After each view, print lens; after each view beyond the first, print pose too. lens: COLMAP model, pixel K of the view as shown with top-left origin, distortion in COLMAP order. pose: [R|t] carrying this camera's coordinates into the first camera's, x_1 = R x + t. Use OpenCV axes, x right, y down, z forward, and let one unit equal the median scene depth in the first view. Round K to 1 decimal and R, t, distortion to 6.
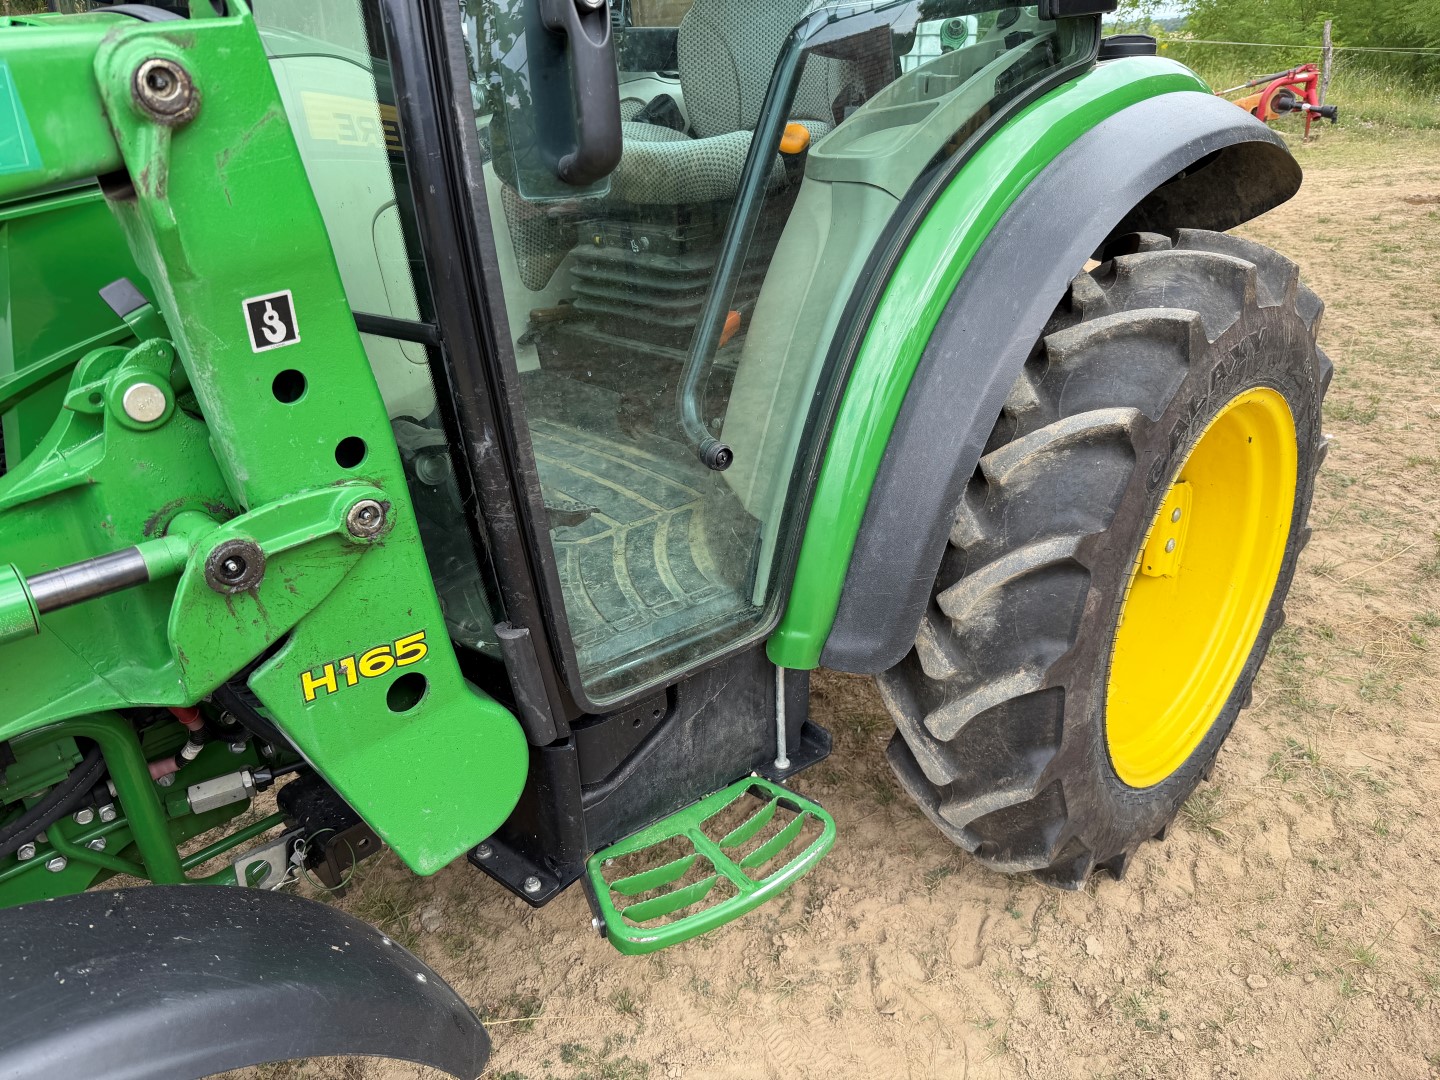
lens RADIAL K [[1032.0, 0, 738.3], [0, 1032.0, 543.8], [0, 0, 1]] dist [0.004734, -0.004962]
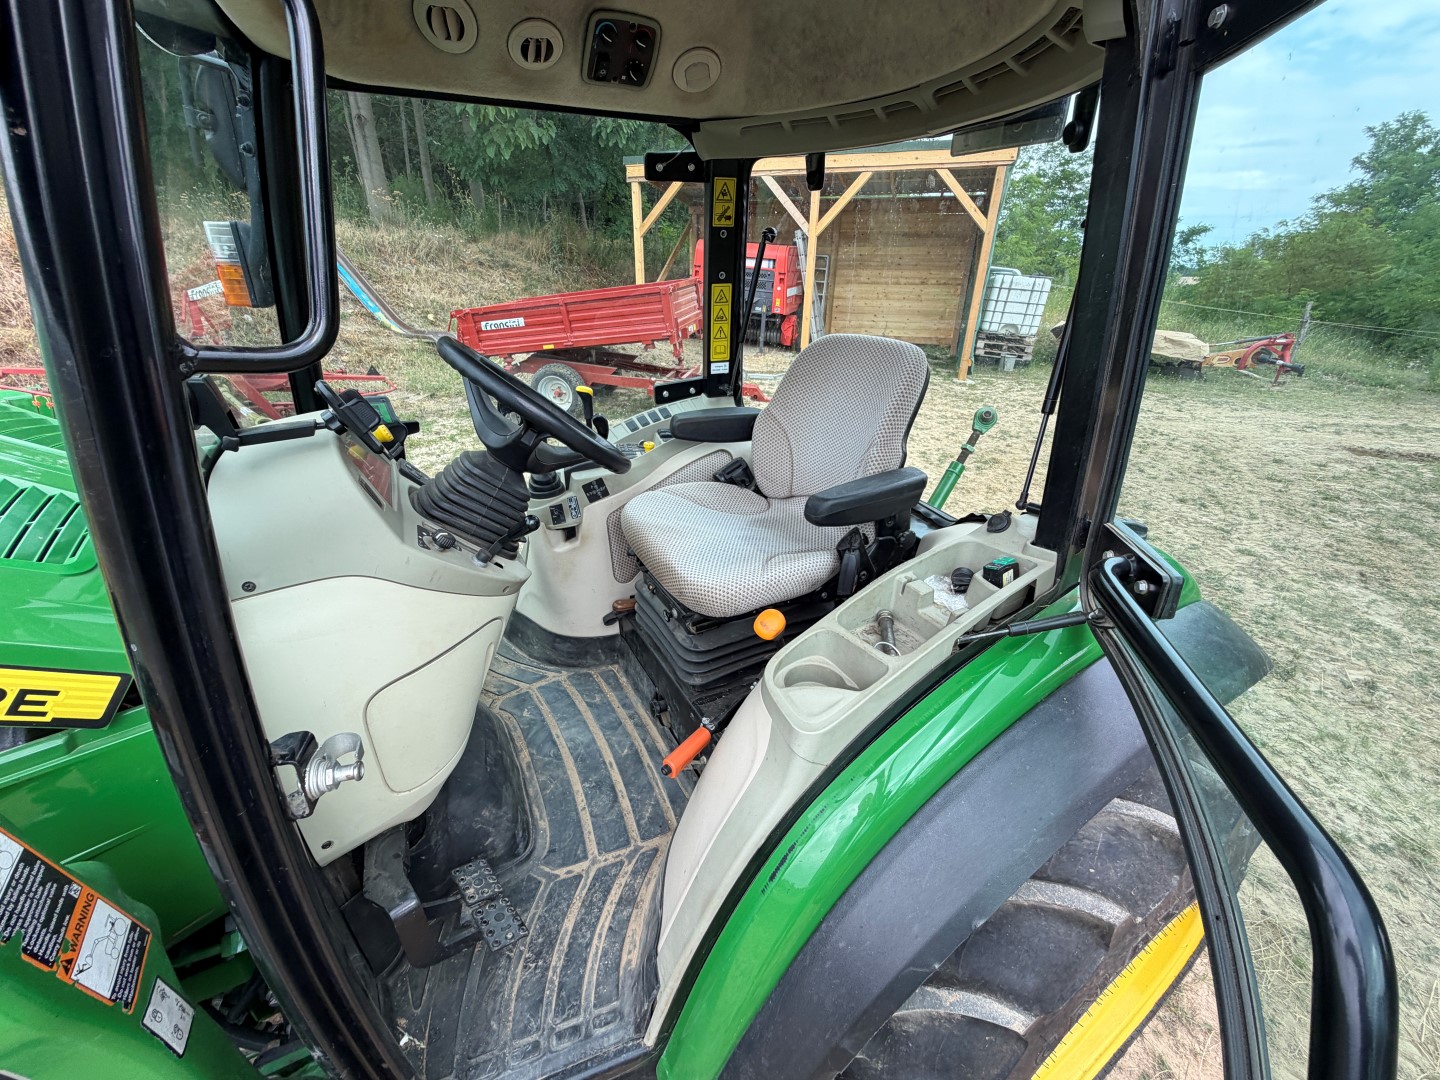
lens RADIAL K [[571.0, 0, 716.1], [0, 571.0, 542.9], [0, 0, 1]] dist [0.001437, 0.000206]
pose [[0.957671, 0.186838, -0.218990, 0.074665], [-0.183615, 0.982369, 0.035168, -0.293371], [0.221700, 0.006530, 0.975093, 0.219452]]
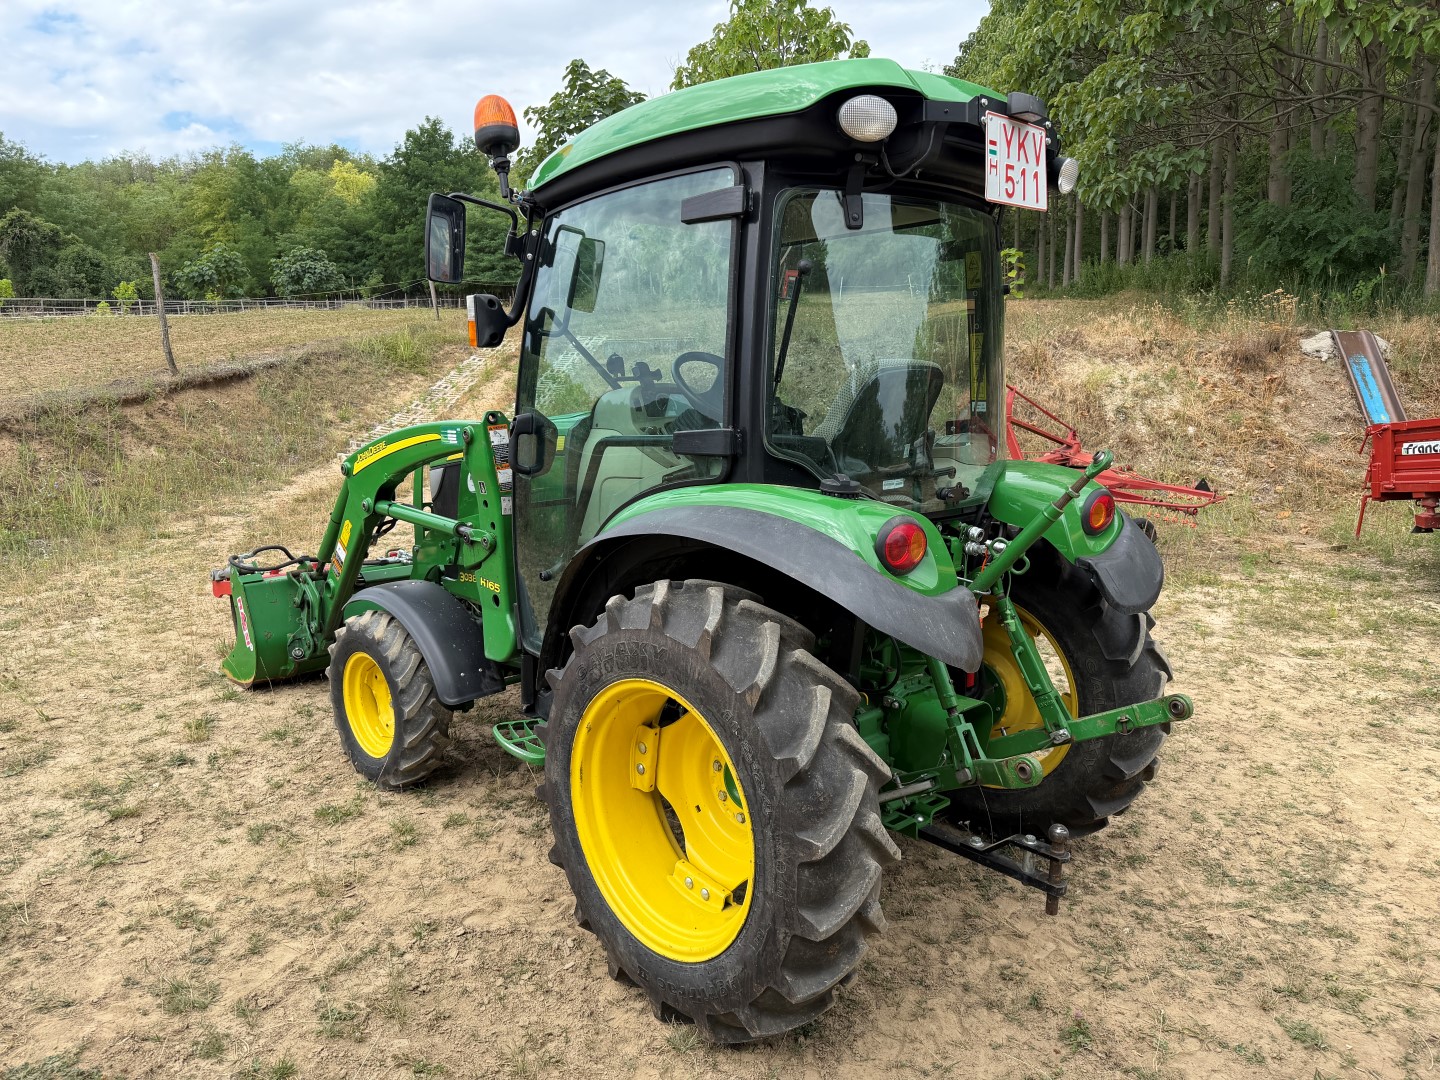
lens RADIAL K [[1018.0, 0, 724.5], [0, 1018.0, 534.2], [0, 0, 1]] dist [-0.000948, 0.002603]
pose [[-0.002448, 0.211037, -0.977475, 1.267502], [-0.441144, 0.876996, 0.190448, -0.444939], [0.897433, 0.431673, 0.090951, 0.558769]]
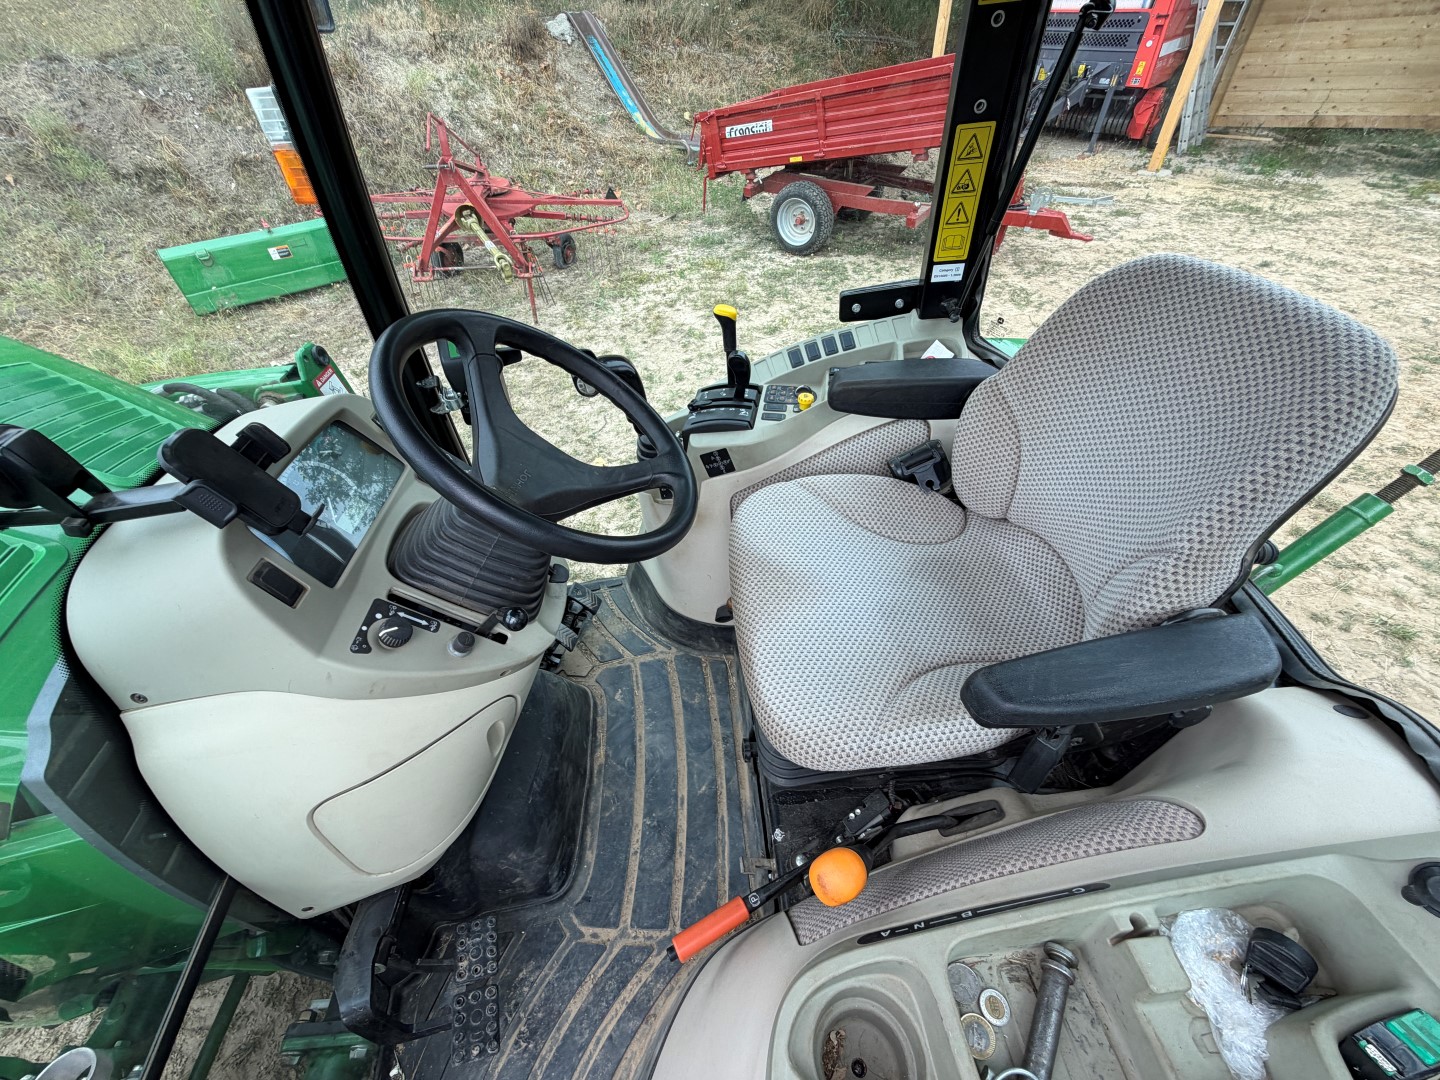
lens RADIAL K [[572.8, 0, 717.6], [0, 572.8, 544.7], [0, 0, 1]] dist [-0.001772, -0.000302]
pose [[0.765069, 0.439502, -0.470645, 0.047193], [-0.261876, 0.880060, 0.396127, -0.430037], [0.588294, -0.179813, 0.788401, 0.424541]]
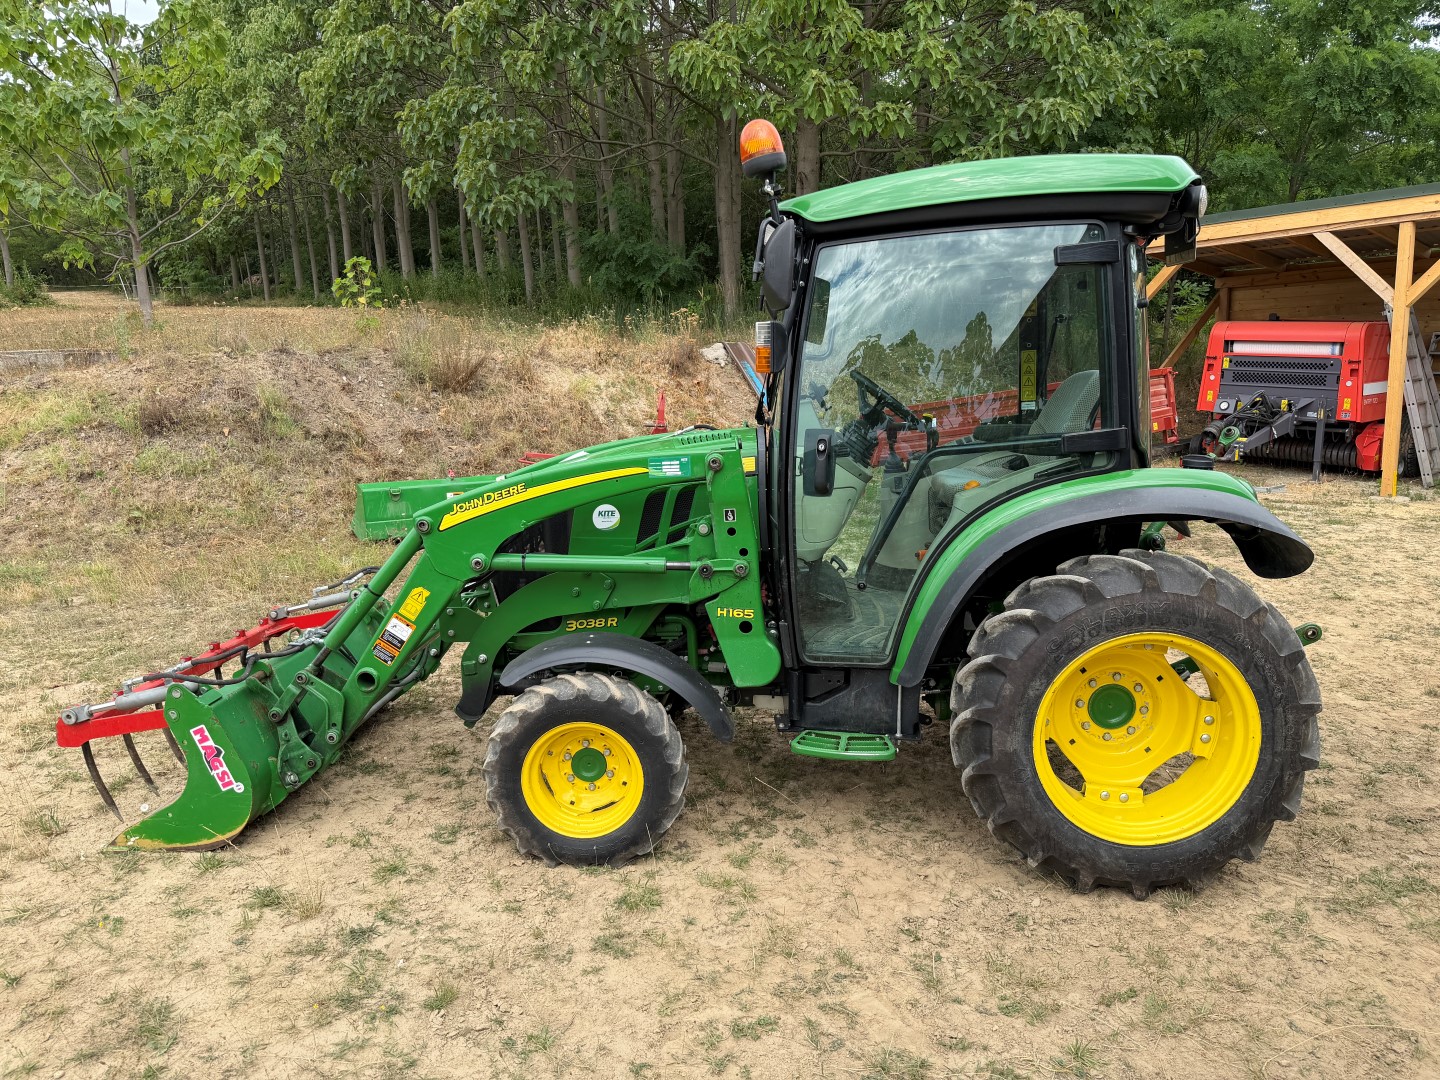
lens RADIAL K [[1004.4, 0, 722.3], [0, 1004.4, 540.9], [0, 0, 1]] dist [0.085584, -0.126856]
pose [[0.677122, 0.156871, -0.718956, 0.849625], [-0.329399, 0.938278, -0.105506, 0.109940], [0.658029, 0.308264, 0.687001, -0.610229]]
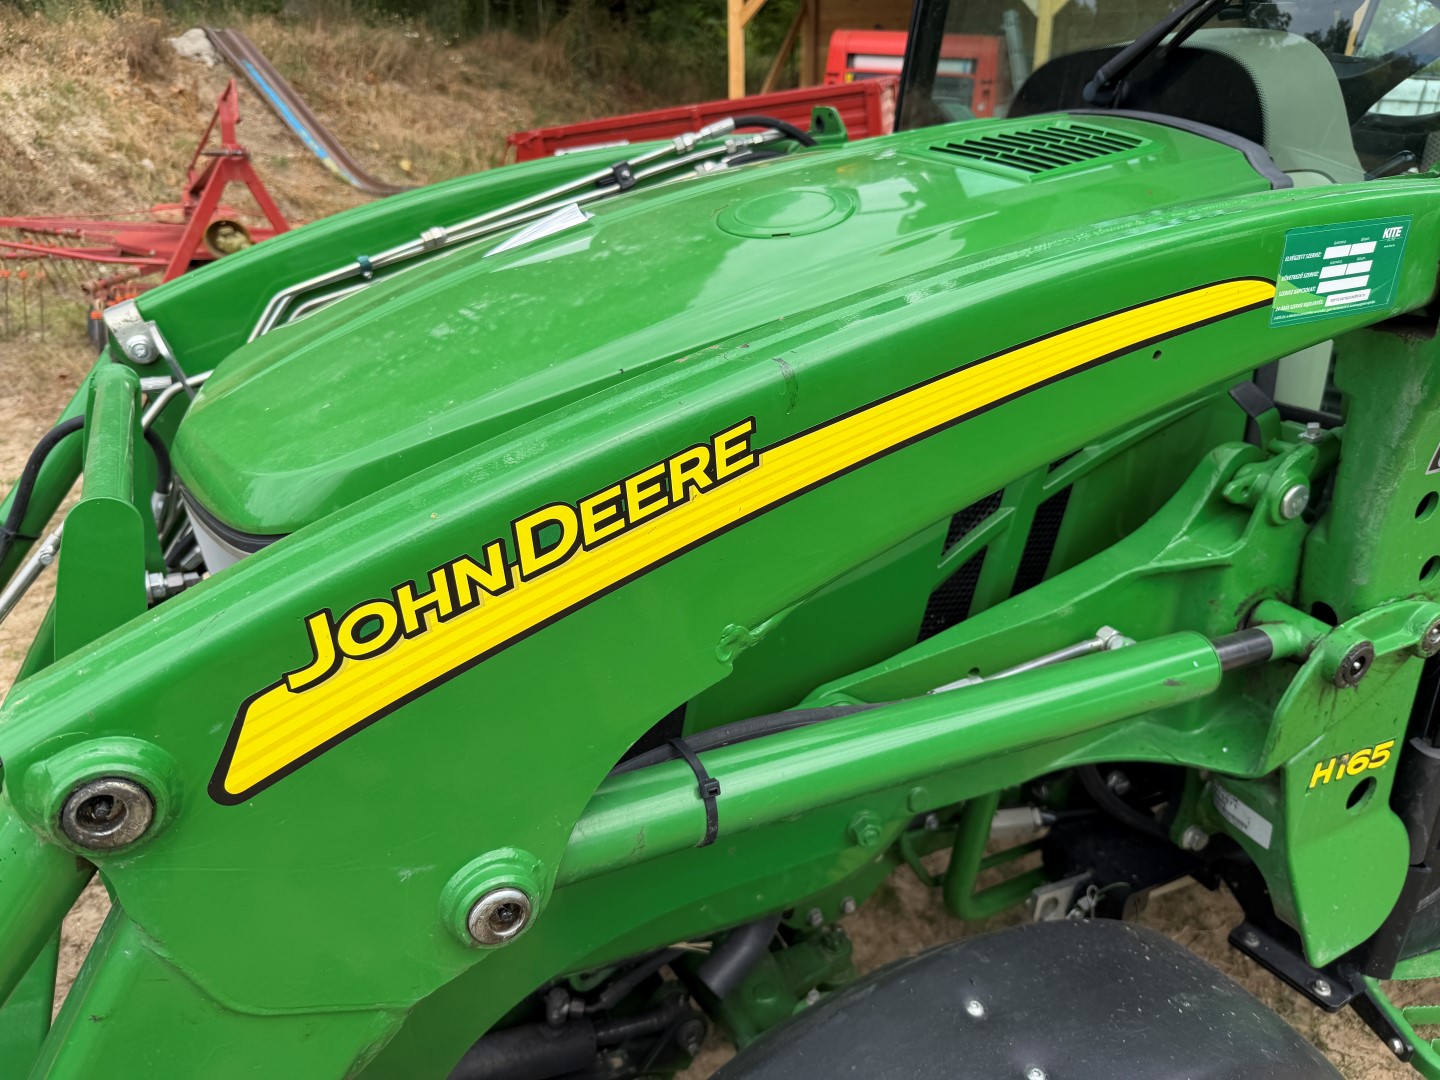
lens RADIAL K [[1043.6, 0, 720.4], [0, 1043.6, 544.9], [0, 0, 1]] dist [-0.017427, -0.001131]
pose [[0.947046, 0.169476, -0.272730, -0.303267], [-0.177409, 0.984127, -0.004507, 0.007670], [0.267637, 0.052653, 0.962080, -0.079172]]
